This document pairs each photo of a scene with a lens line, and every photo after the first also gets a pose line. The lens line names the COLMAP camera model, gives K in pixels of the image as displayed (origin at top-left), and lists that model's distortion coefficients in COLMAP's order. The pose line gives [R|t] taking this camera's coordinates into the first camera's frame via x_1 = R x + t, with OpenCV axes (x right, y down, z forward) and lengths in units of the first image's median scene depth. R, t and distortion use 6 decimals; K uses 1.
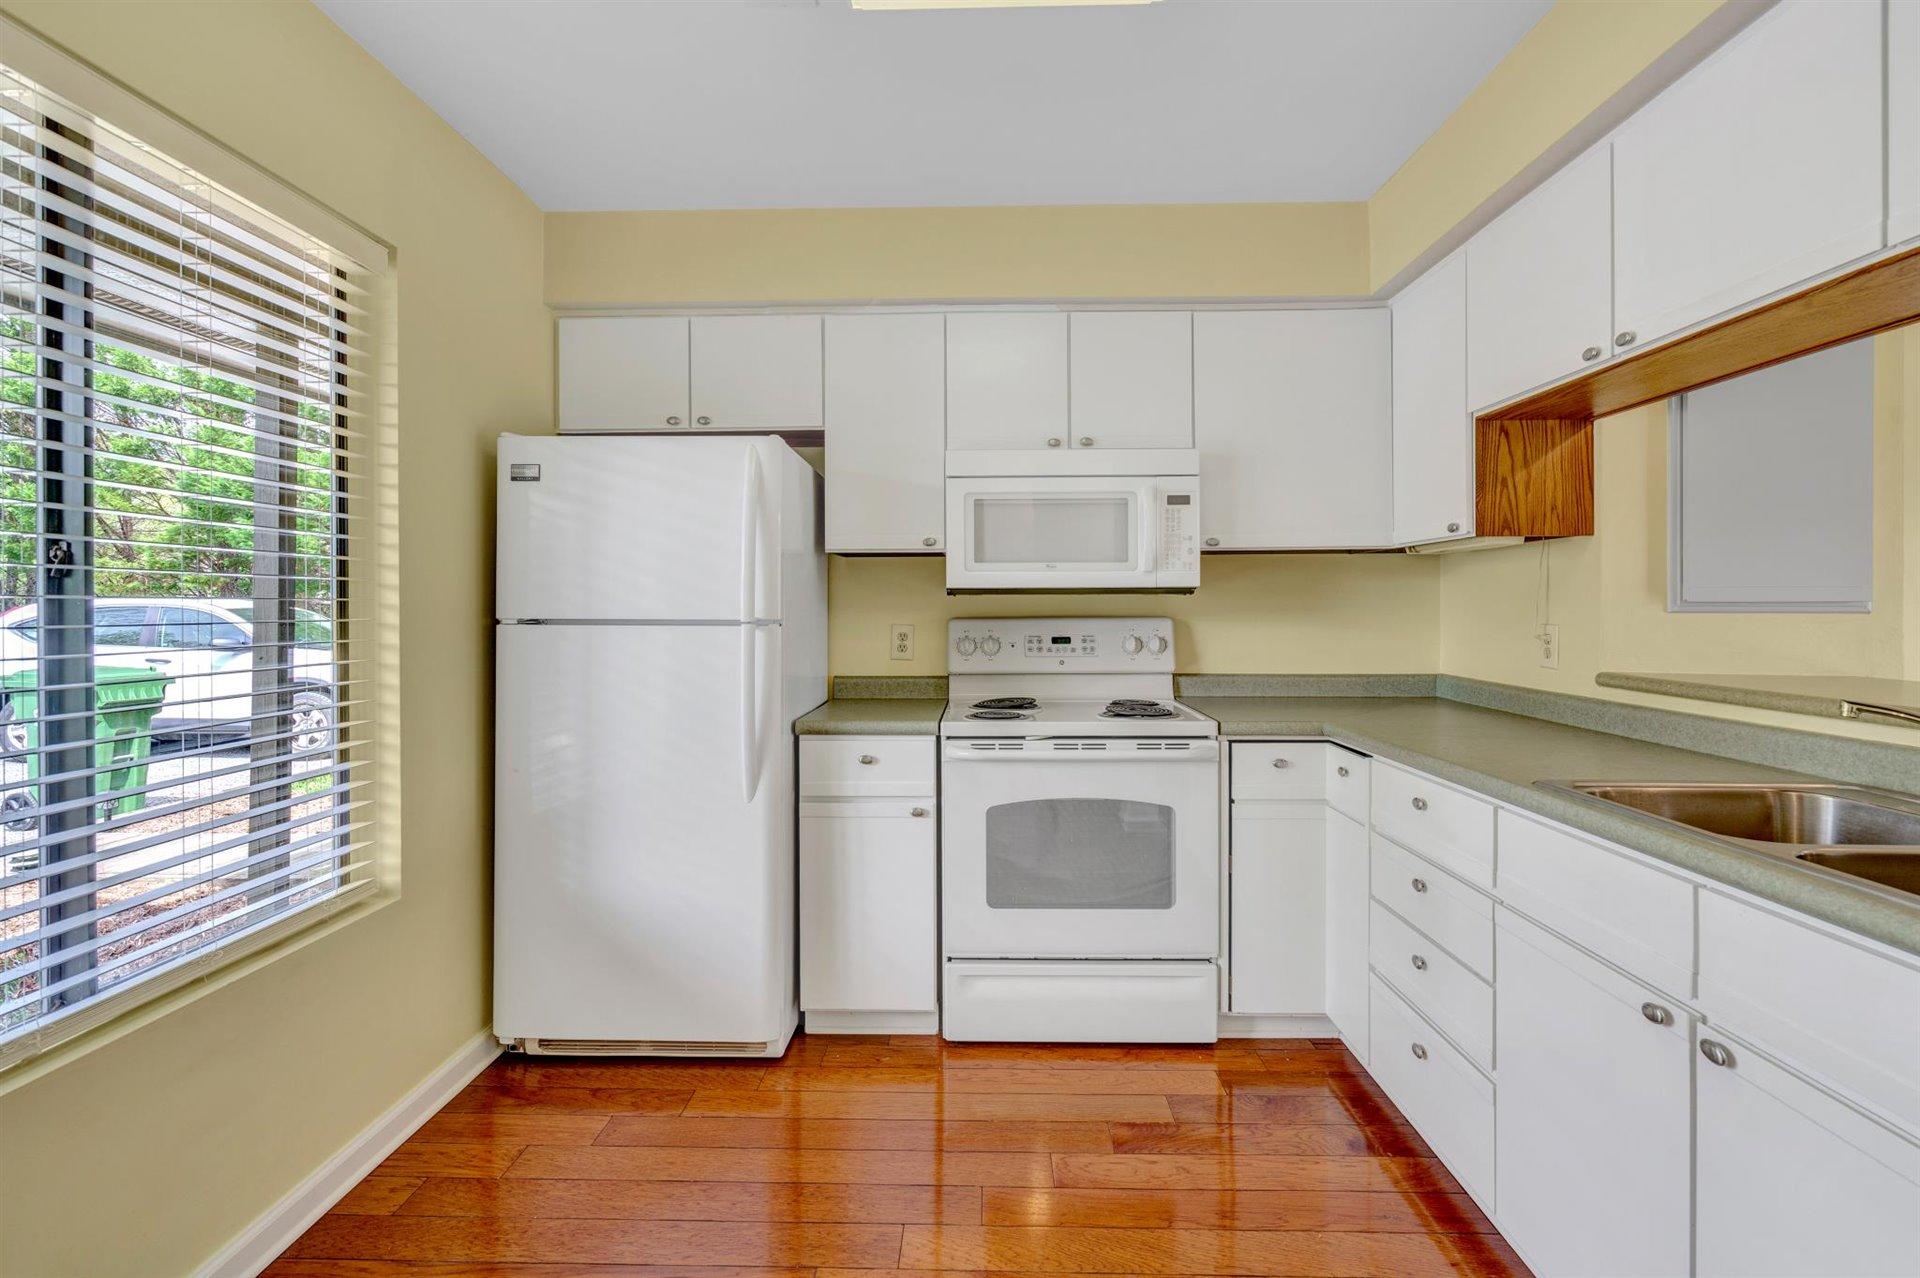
lens RADIAL K [[898.9, 0, 951.0], [0, 898.9, 618.7], [0, 0, 1]] dist [-0.004220, 0.002930]
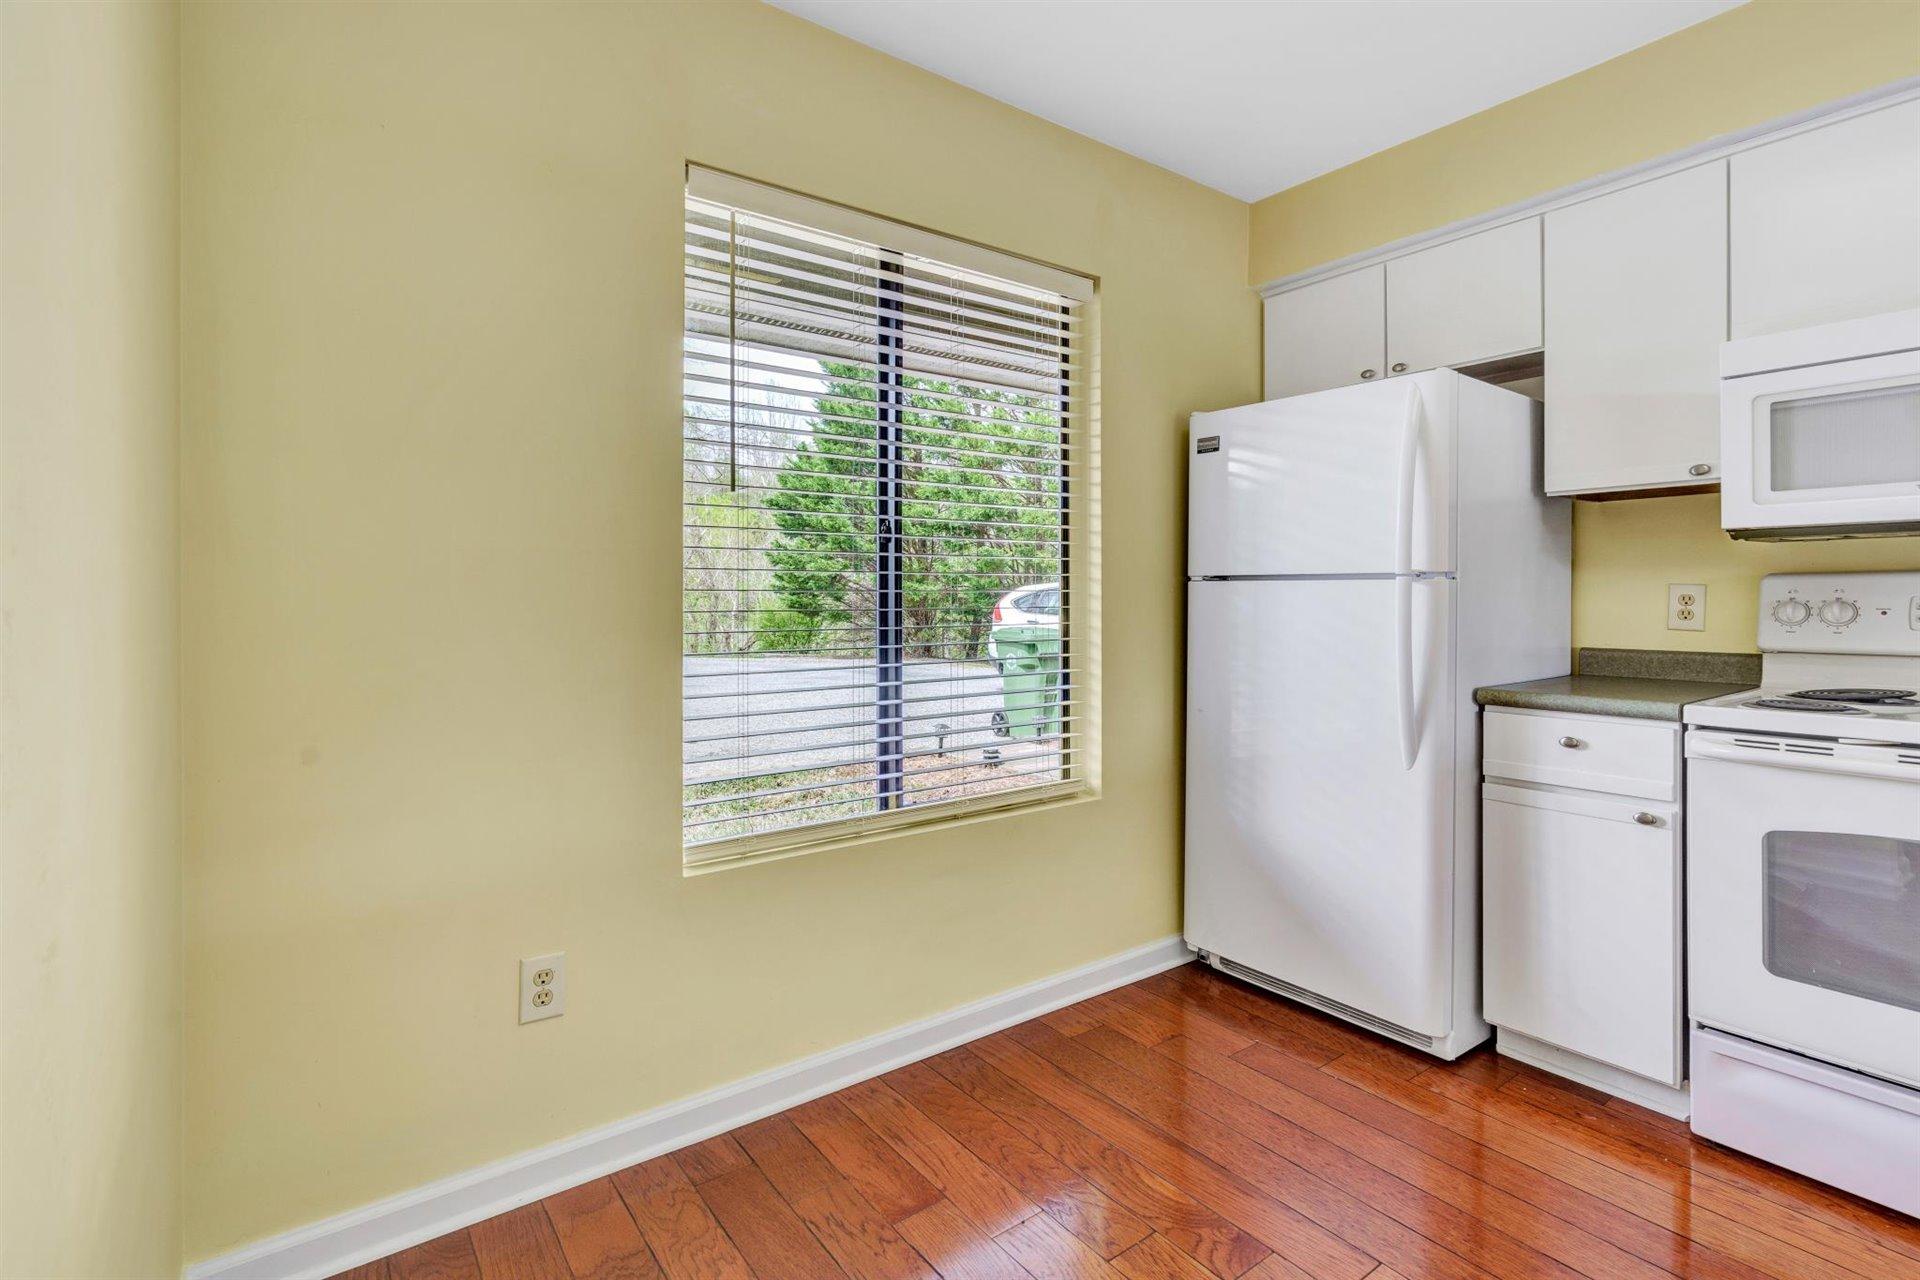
lens RADIAL K [[898.9, 0, 954.3], [0, 898.9, 597.9], [0, 0, 1]] dist [-0.004220, 0.002930]
pose [[0.621236, 0.002332, -0.783620, 0.198966], [-0.007936, 0.999963, -0.003316, 0.032807], [0.783583, 0.008279, 0.621232, 0.052966]]
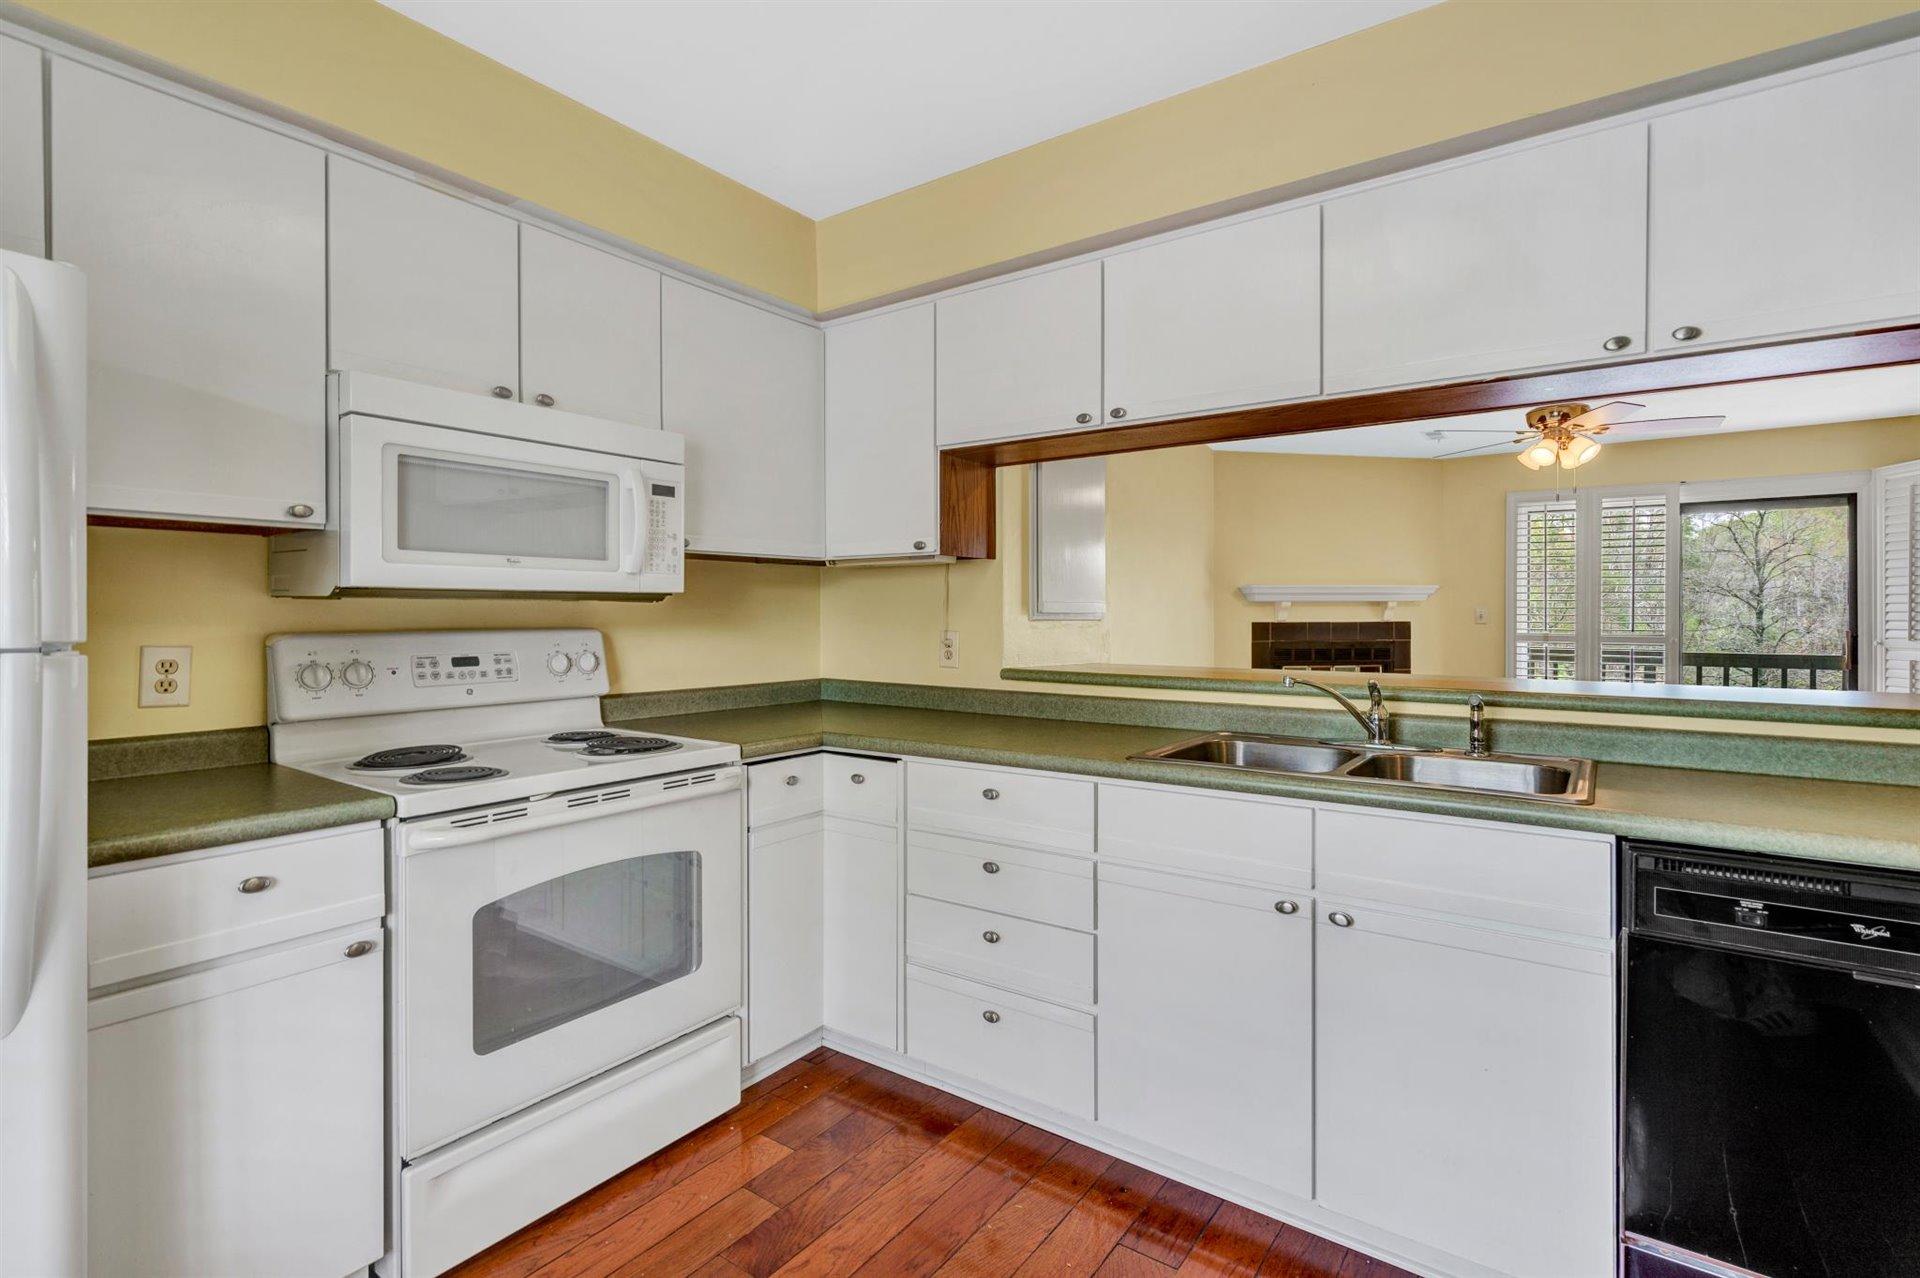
lens RADIAL K [[898.9, 0, 965.1], [0, 898.9, 625.2], [0, 0, 1]] dist [-0.004220, 0.002930]
pose [[0.552987, -0.007377, 0.833157, -0.320617], [0.009896, 0.999948, 0.002286, -0.004049], [-0.833131, 0.006981, 0.553032, 0.313912]]
